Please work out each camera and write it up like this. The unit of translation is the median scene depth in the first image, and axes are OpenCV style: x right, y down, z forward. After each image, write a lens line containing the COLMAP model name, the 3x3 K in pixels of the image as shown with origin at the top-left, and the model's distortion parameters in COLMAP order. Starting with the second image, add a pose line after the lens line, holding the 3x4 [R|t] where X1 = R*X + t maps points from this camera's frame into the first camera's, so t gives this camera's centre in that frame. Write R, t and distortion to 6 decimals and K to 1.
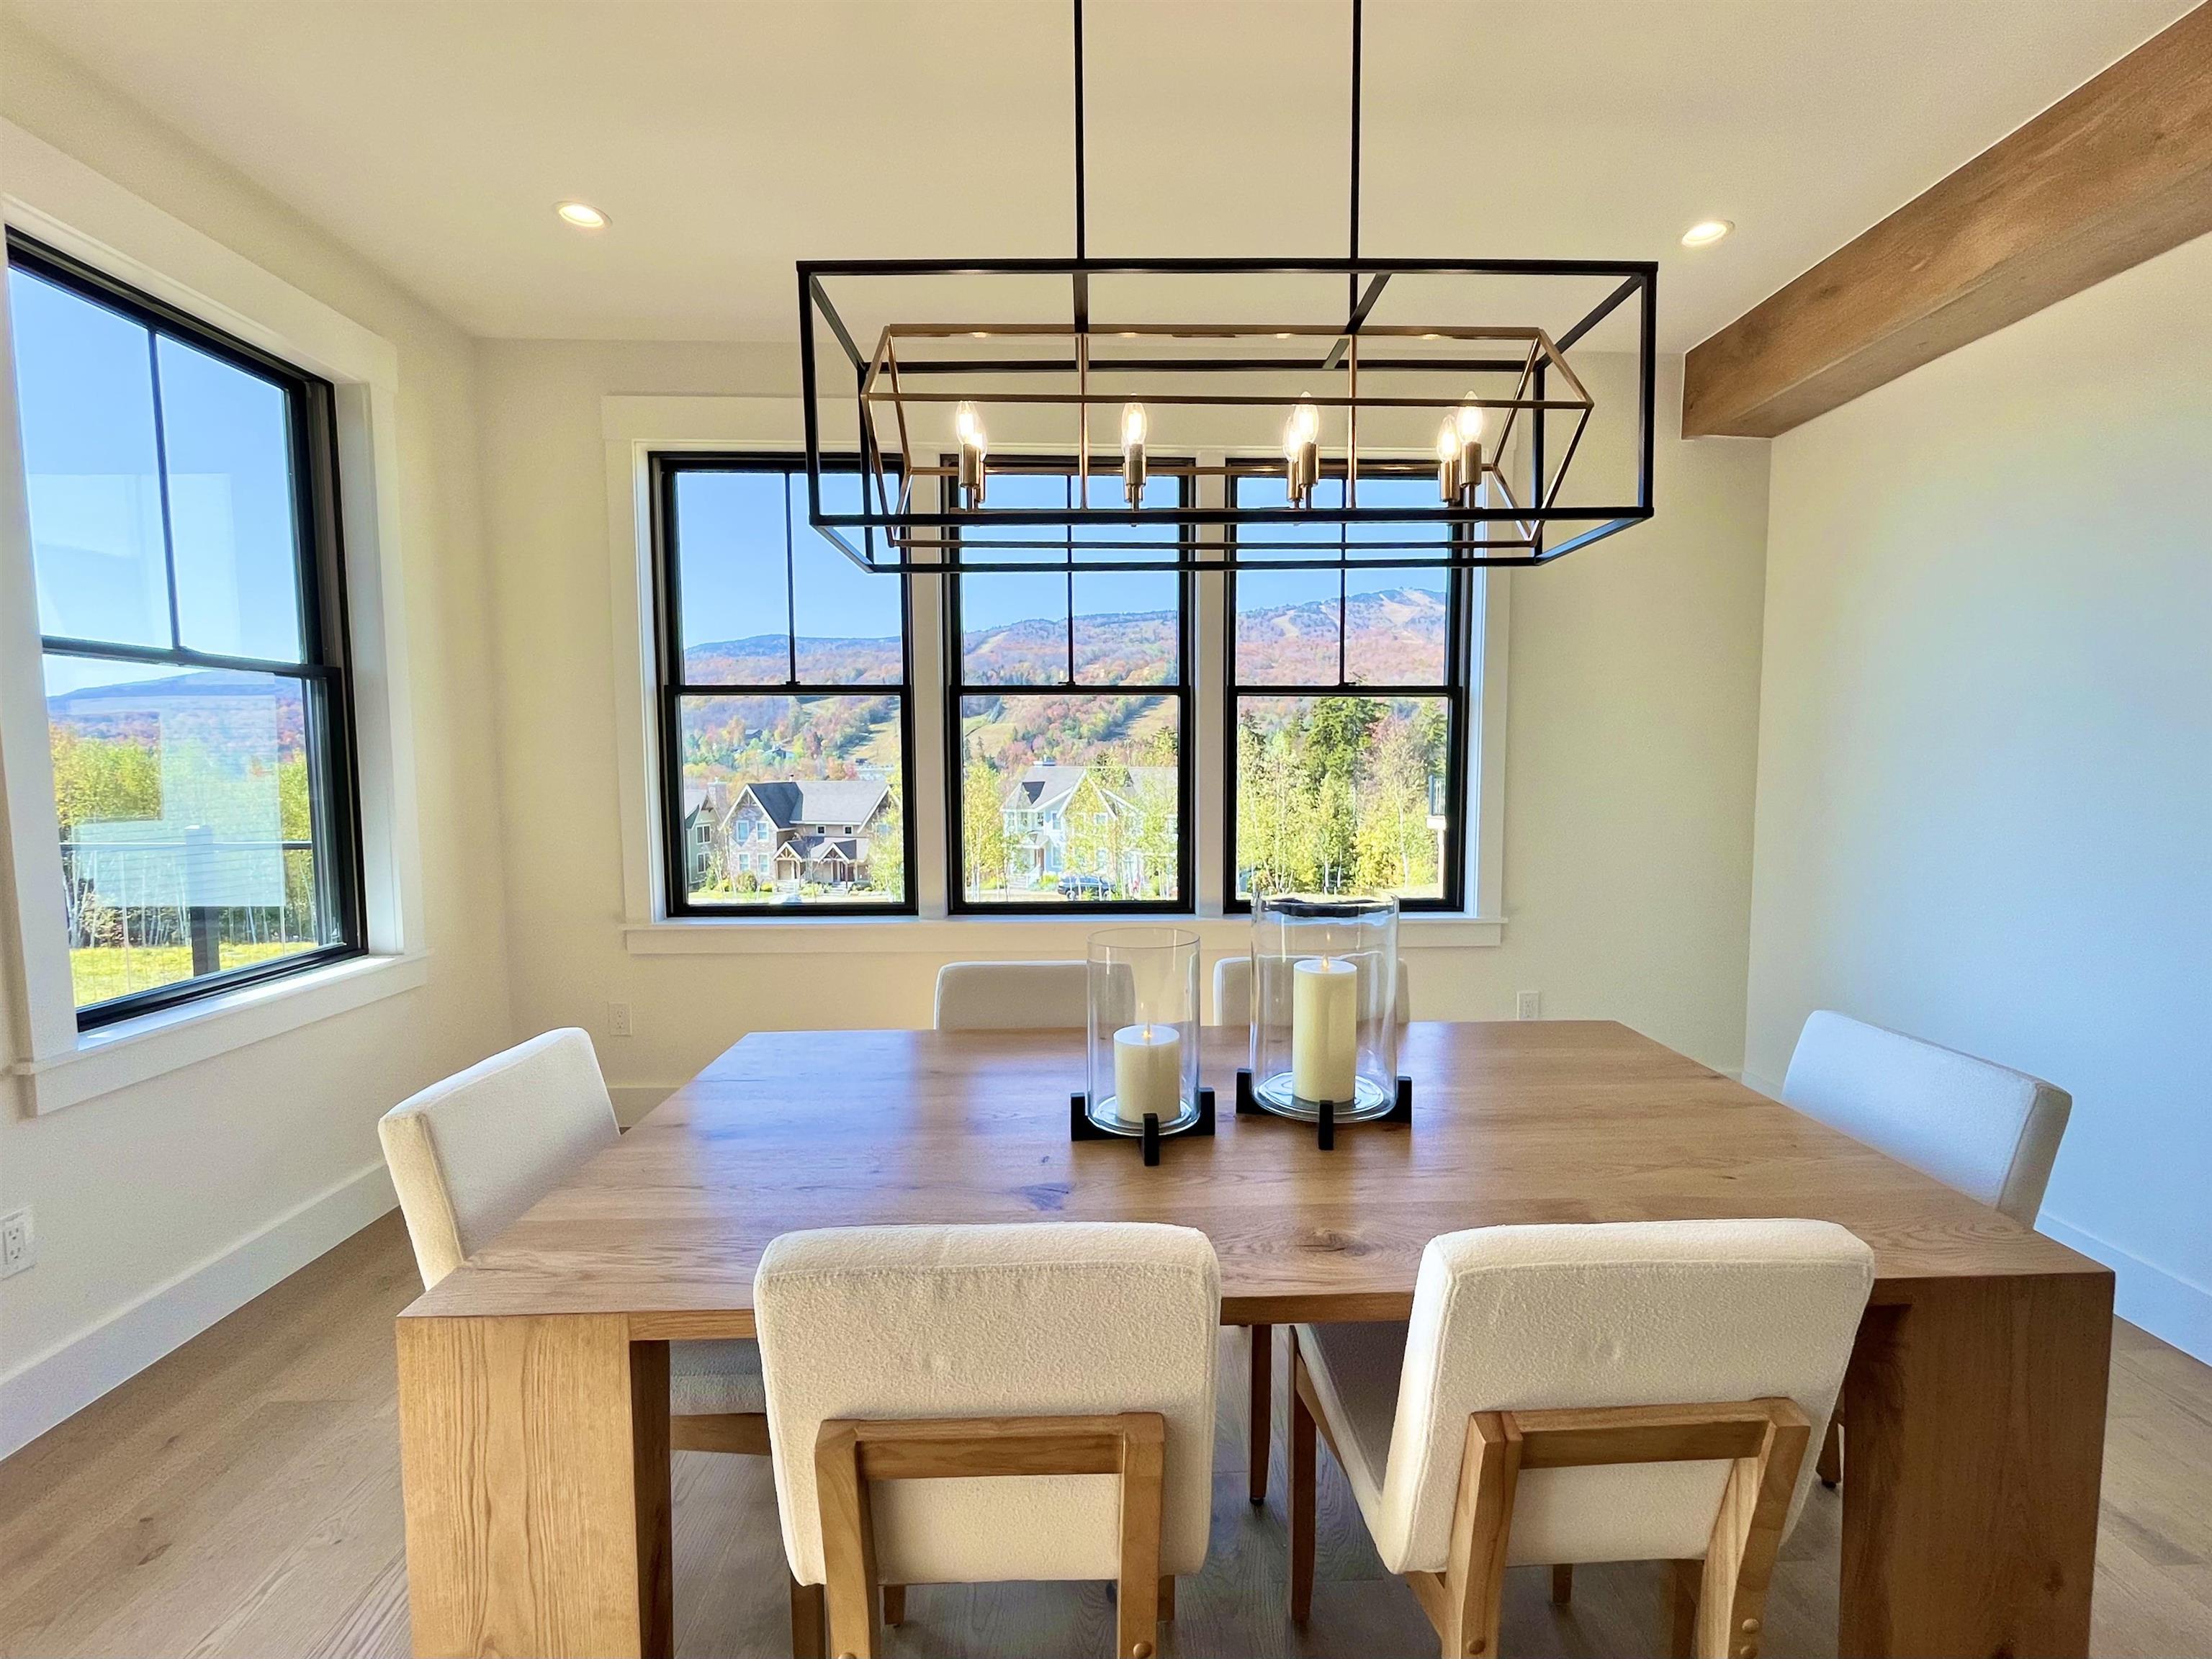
lens RADIAL K [[903.2, 0, 1191.1], [0, 903.2, 831.1], [0, 0, 1]] dist [-0.000825, 0.000222]
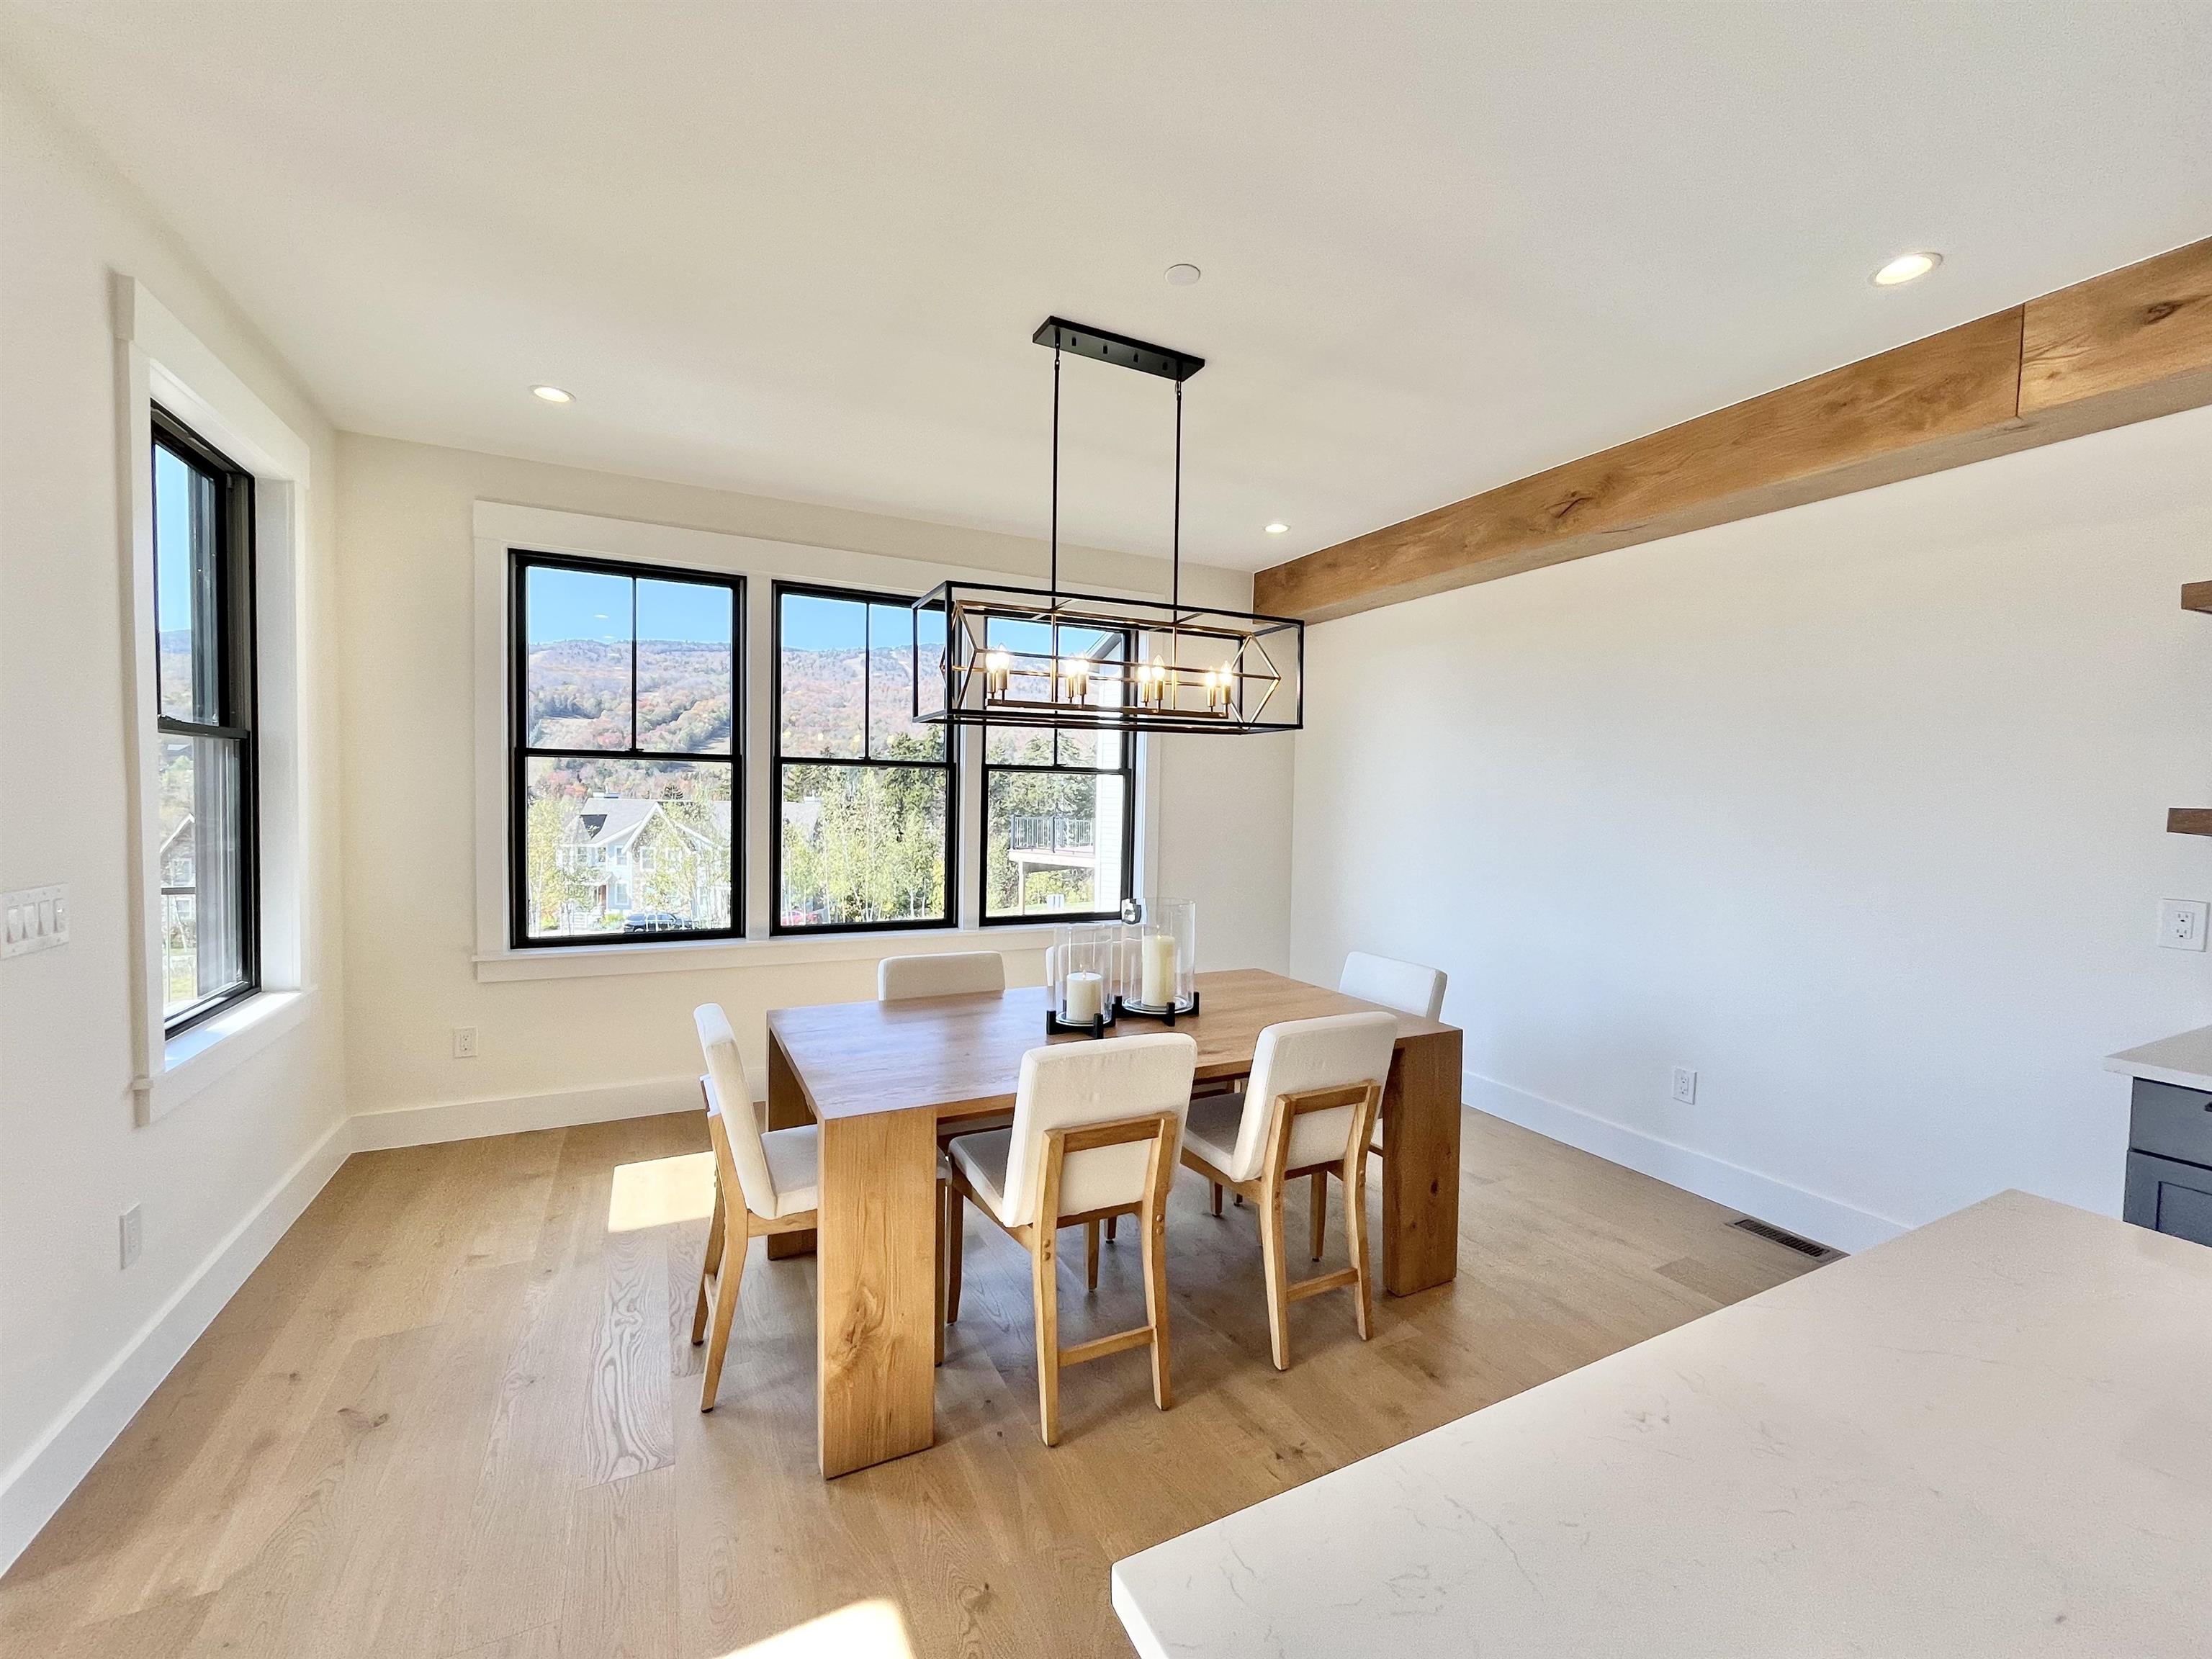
lens RADIAL K [[903.2, 0, 1104.0], [0, 903.2, 830.4], [0, 0, 1]] dist [-0.000825, 0.000222]
pose [[0.909984, 0.004222, 0.414623, -0.442502], [0.009912, 0.999441, -0.031931, -0.013216], [-0.414526, 0.033166, 0.909433, -0.425077]]
